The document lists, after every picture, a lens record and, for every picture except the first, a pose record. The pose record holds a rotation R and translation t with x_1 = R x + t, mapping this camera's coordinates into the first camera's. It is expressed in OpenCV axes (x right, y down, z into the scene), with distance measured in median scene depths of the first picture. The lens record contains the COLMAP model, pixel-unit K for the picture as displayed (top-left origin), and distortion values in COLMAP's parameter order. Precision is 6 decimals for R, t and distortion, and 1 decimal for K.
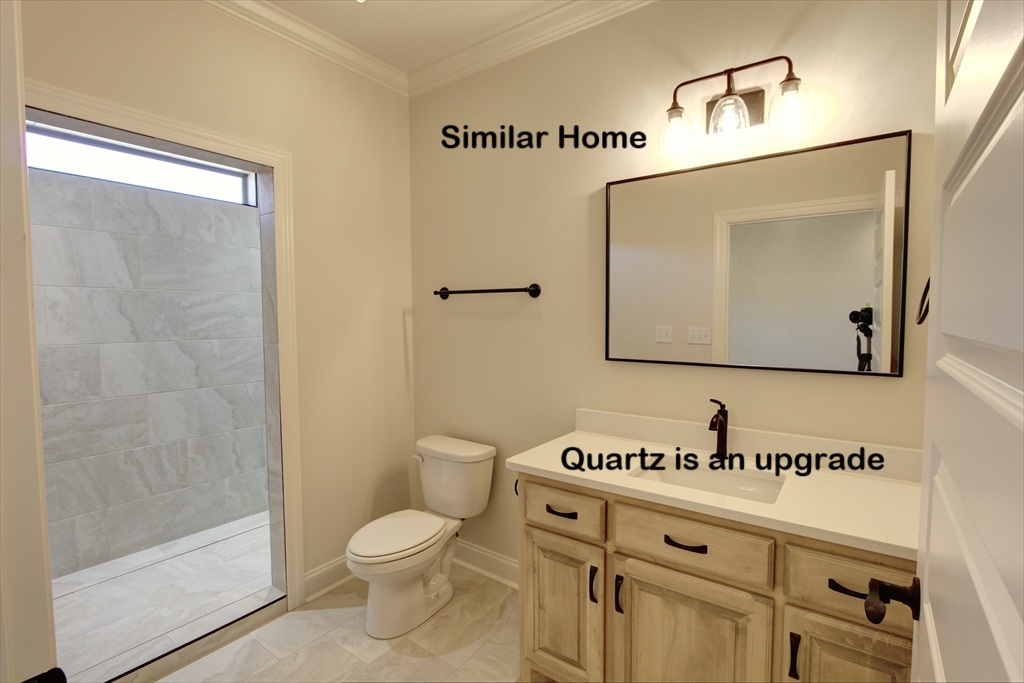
lens RADIAL K [[495.1, 0, 511.3], [0, 495.1, 345.9], [0, 0, 1]] dist [-0.025504, 0.002007]
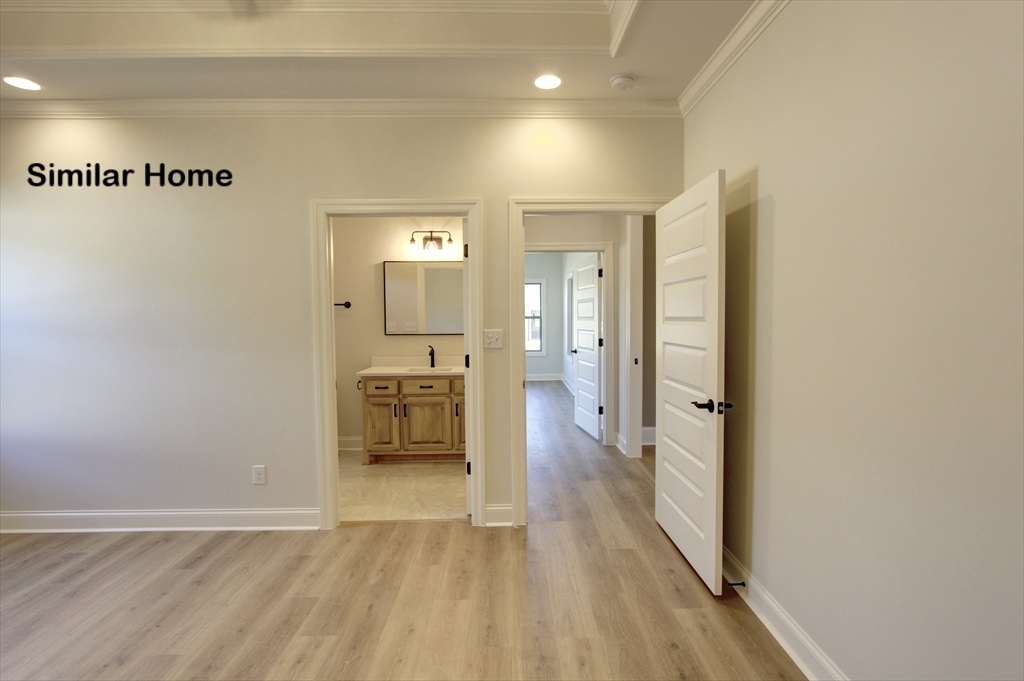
lens RADIAL K [[495.1, 0, 511.3], [0, 495.1, 344.9], [0, 0, 1]] dist [-0.025504, 0.002007]
pose [[0.811056, -0.036684, 0.583817, -0.954273], [0.035138, 0.999285, 0.013975, 0.086107], [-0.583913, 0.009179, 0.811765, -1.740912]]
